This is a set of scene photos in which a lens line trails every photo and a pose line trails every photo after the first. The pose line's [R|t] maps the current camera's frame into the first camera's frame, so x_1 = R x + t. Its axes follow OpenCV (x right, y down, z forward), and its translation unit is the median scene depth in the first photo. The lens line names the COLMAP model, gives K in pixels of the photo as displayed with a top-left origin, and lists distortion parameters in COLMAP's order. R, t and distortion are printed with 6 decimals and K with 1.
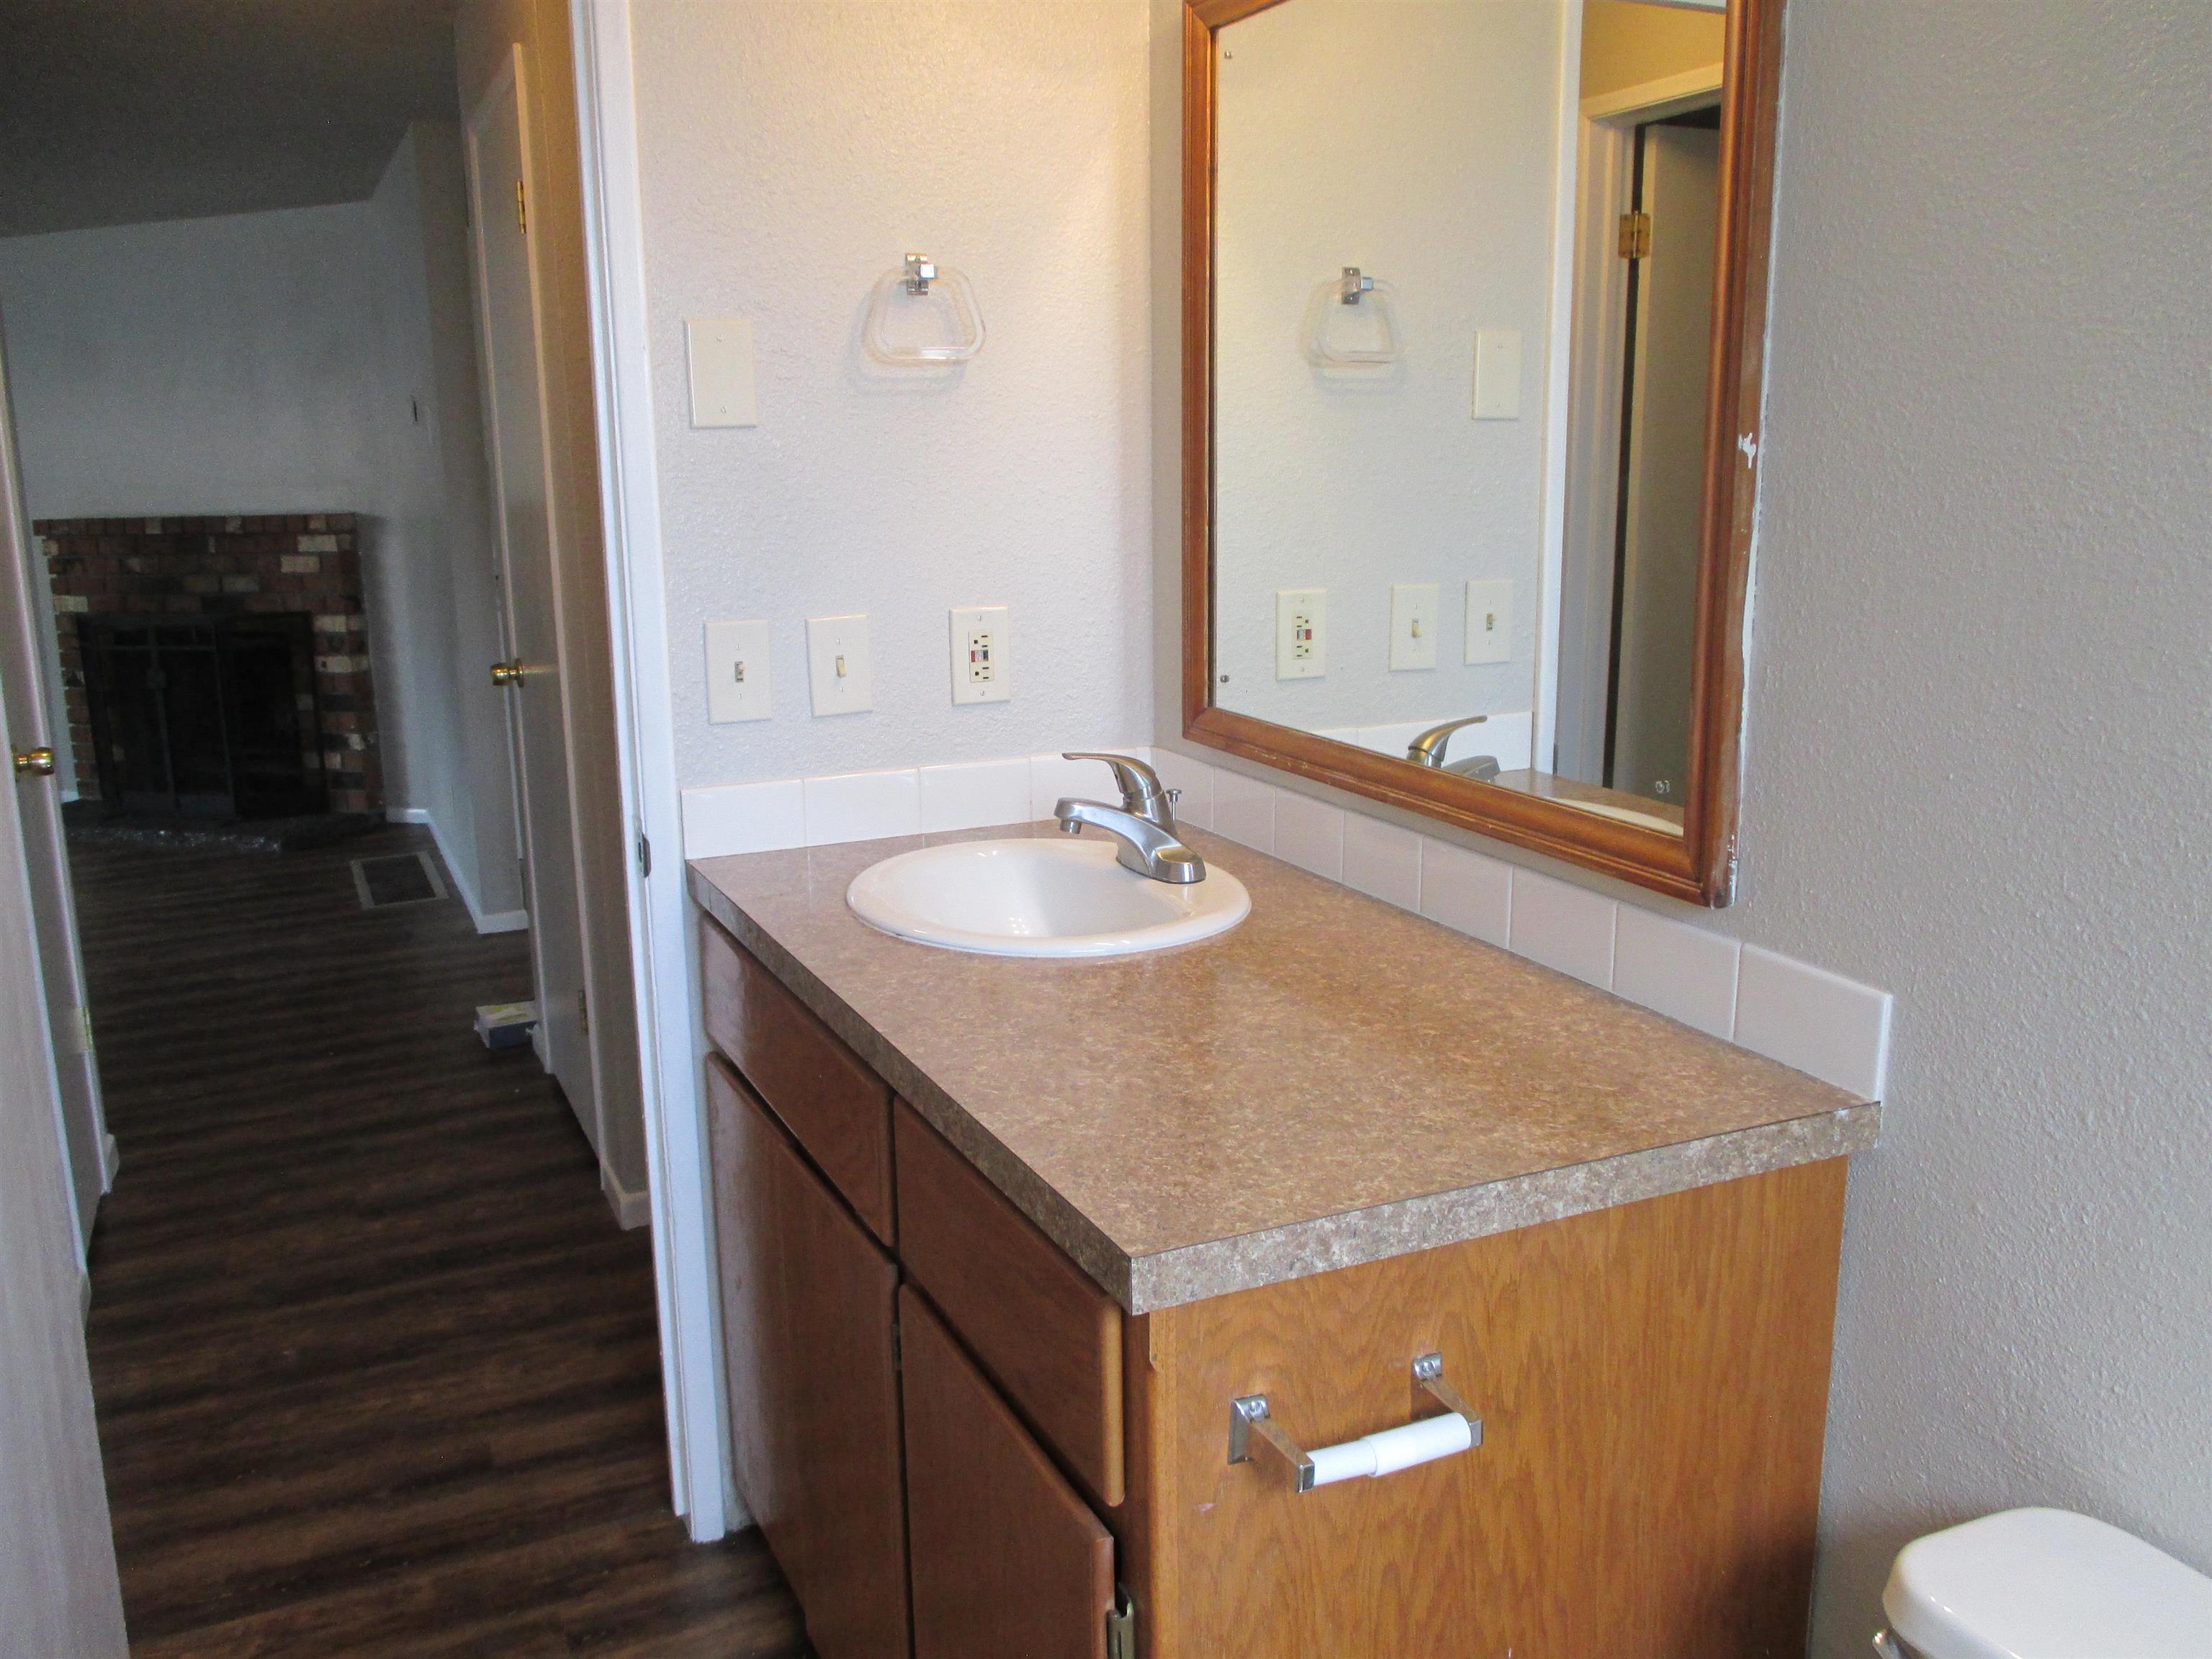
lens RADIAL K [[1872.3, 0, 1091.5], [0, 1872.3, 782.6], [0, 0, 1]] dist [-0.003944, -0.017470]
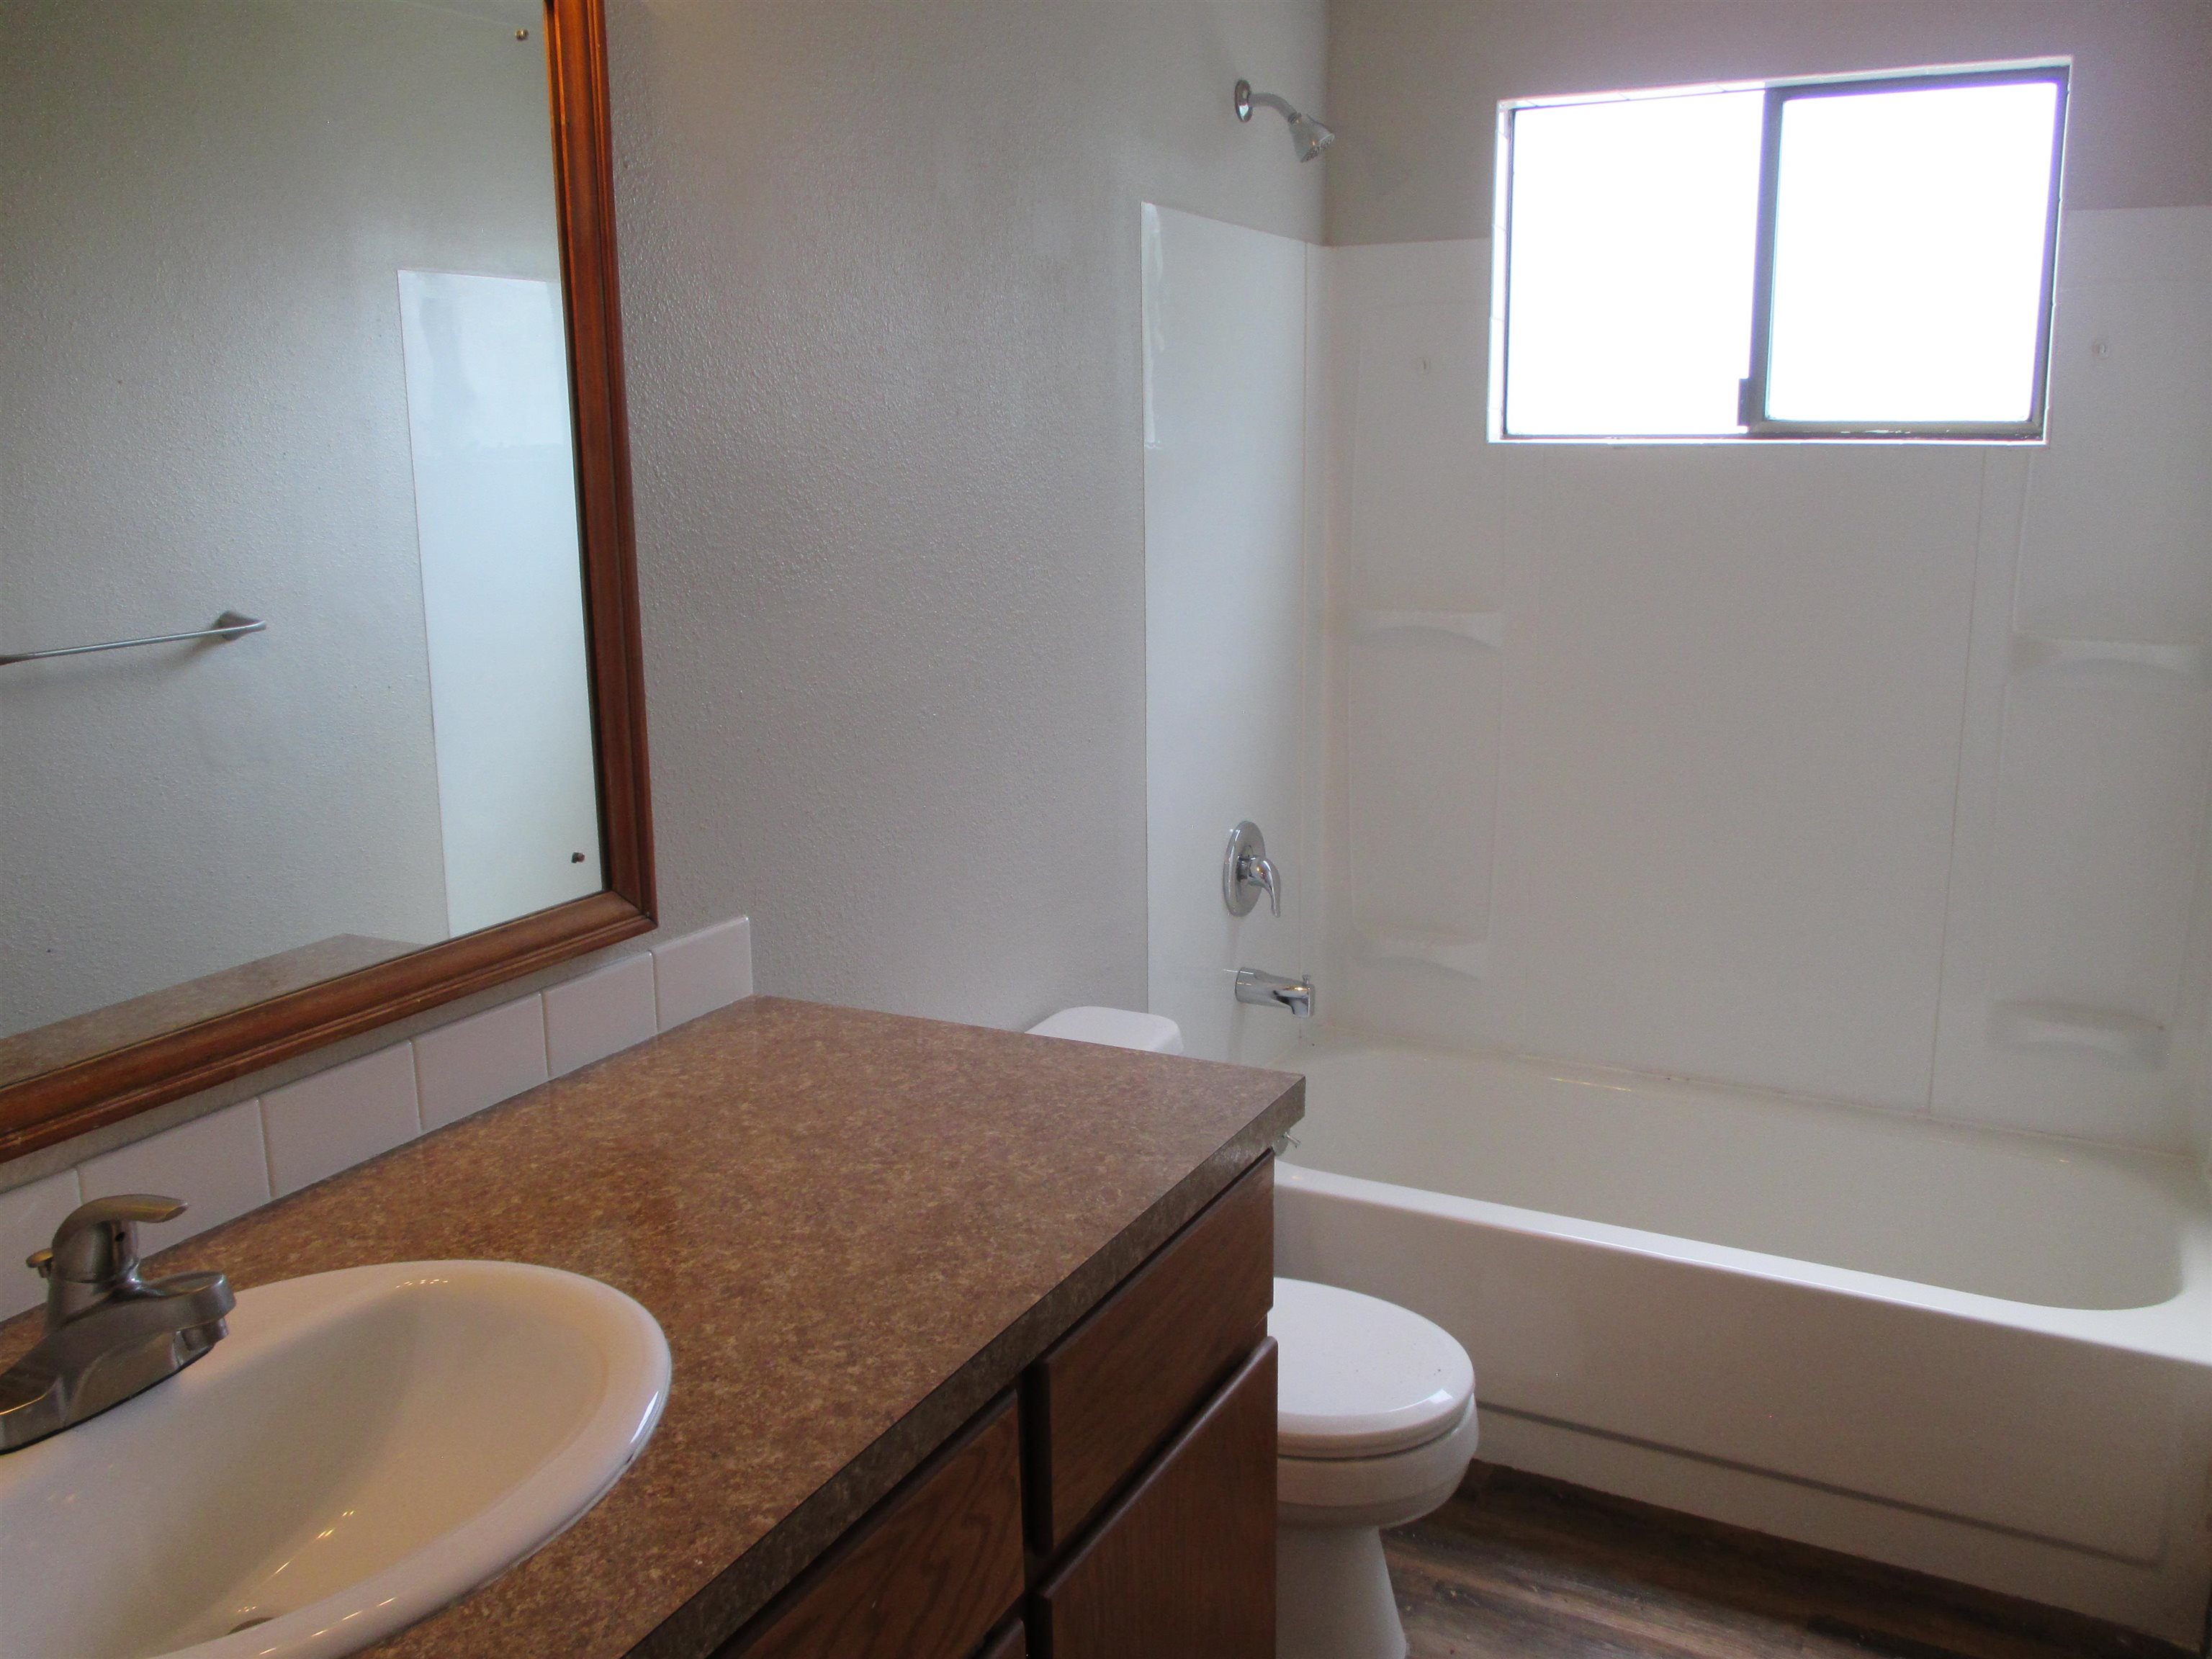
lens RADIAL K [[1872.3, 0, 1091.5], [0, 1872.3, 782.6], [0, 0, 1]] dist [-0.003944, -0.017470]
pose [[-0.603257, -0.122525, 0.788079, -0.687067], [0.182876, 0.940551, 0.286217, -0.279713], [-0.776298, 0.316783, -0.544987, 1.278247]]
